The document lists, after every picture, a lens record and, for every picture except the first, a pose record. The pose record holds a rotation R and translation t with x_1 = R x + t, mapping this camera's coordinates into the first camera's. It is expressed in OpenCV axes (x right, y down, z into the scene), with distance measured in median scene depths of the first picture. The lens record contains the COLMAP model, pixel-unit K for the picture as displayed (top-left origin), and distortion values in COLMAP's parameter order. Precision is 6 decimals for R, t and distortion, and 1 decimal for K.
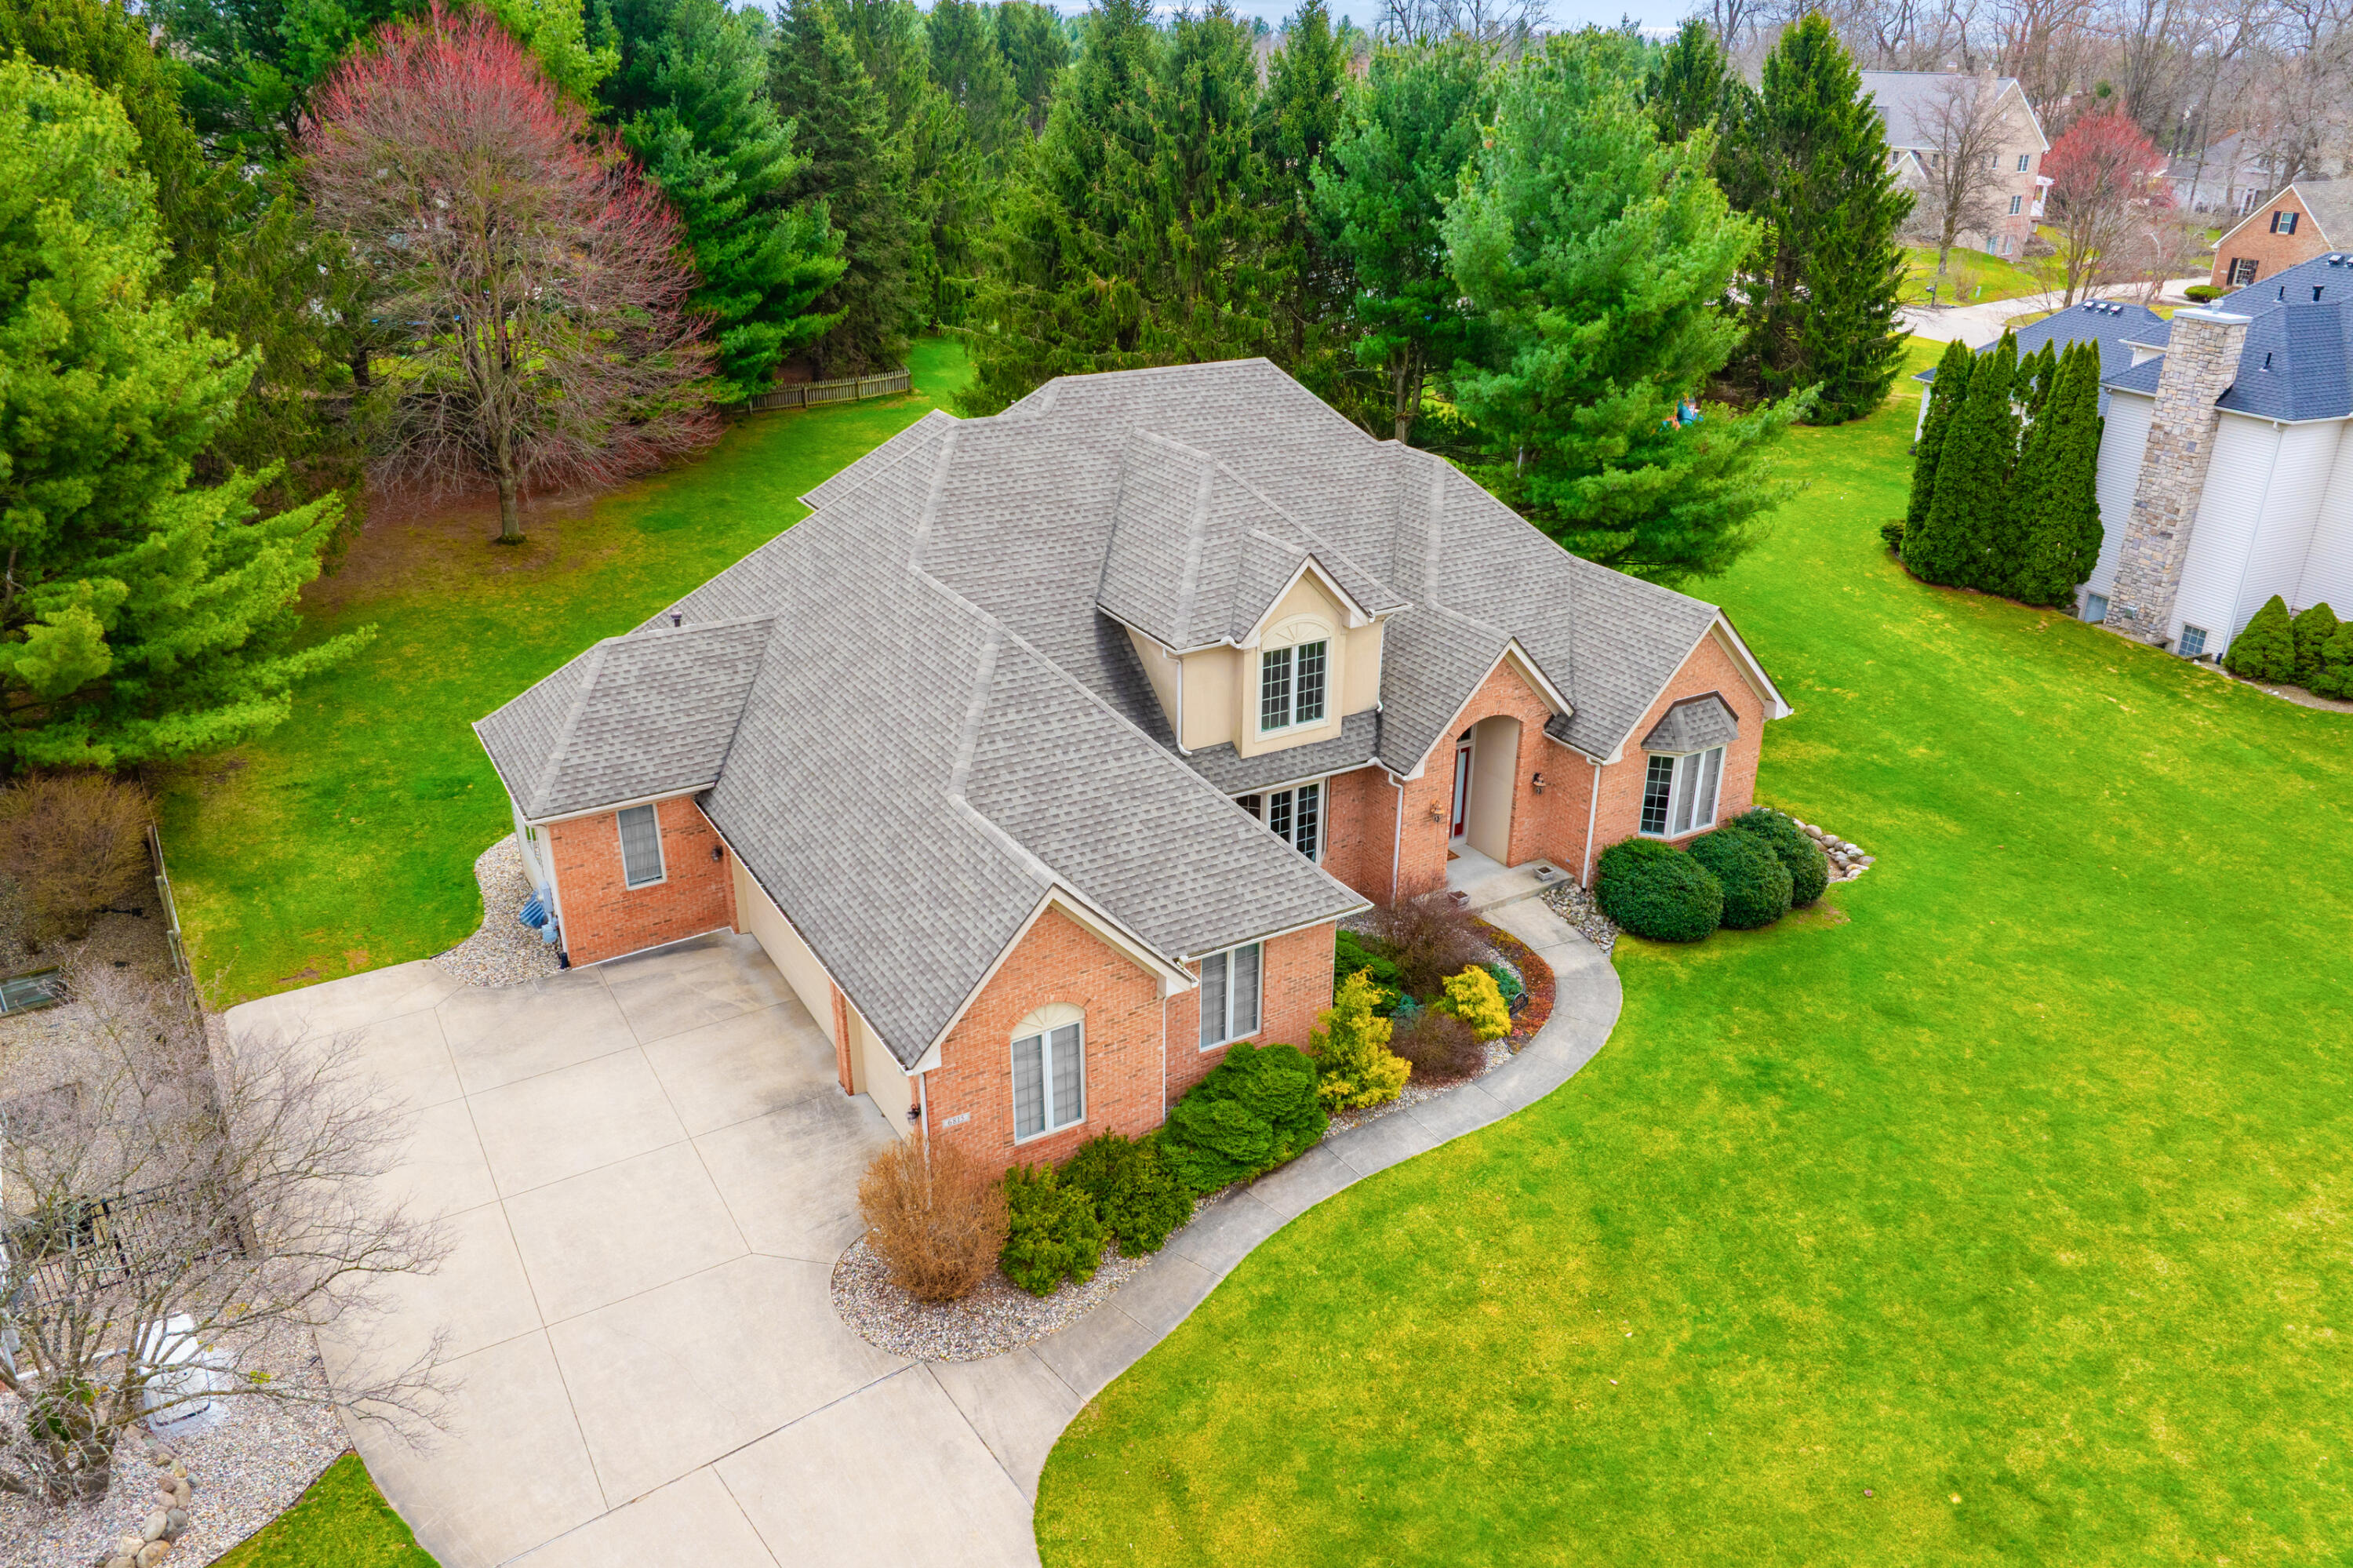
lens RADIAL K [[1666.0, 0, 1176.5], [0, 1666.0, 784.0], [0, 0, 1]] dist [-0.036247, -0.000004]
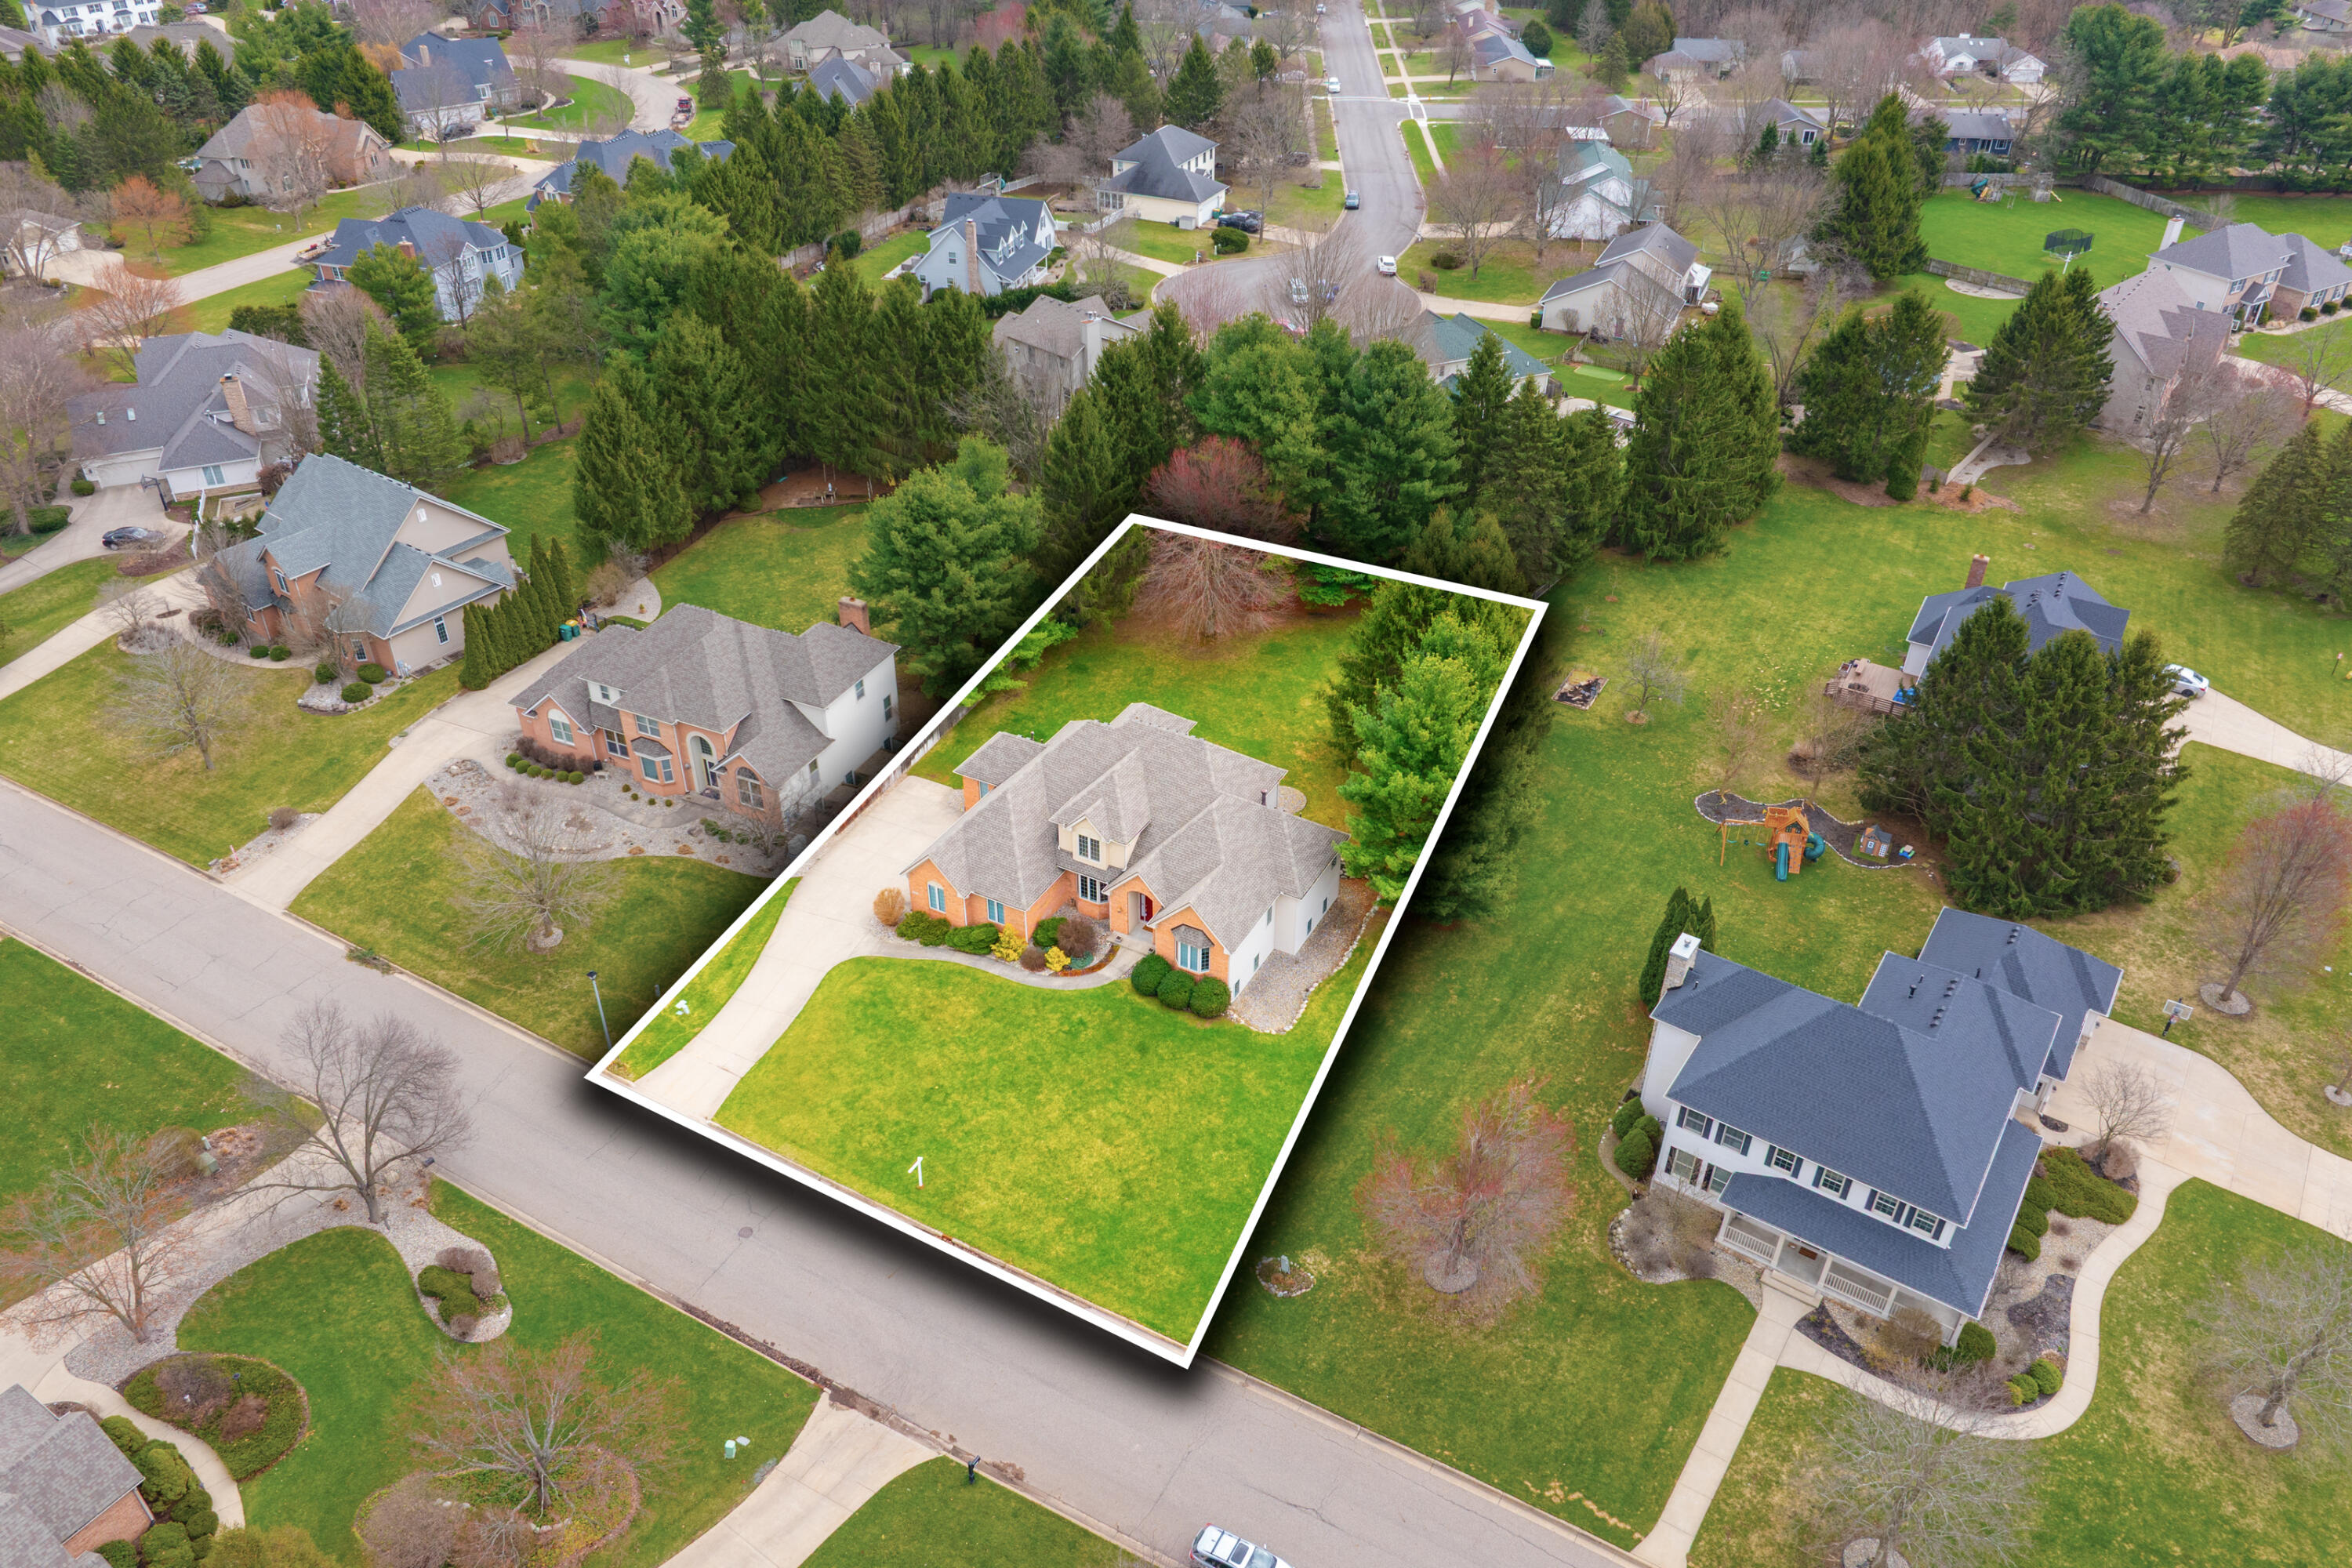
lens RADIAL K [[1653.8, 0, 1176.0], [0, 1653.8, 784.0], [0, 0, 1]] dist [-0.037826, -0.000320]
pose [[0.512081, 0.485417, -0.708621, 2.312715], [-0.351277, 0.871204, 0.342940, -1.296375], [0.783822, 0.073310, 0.616643, -0.806884]]
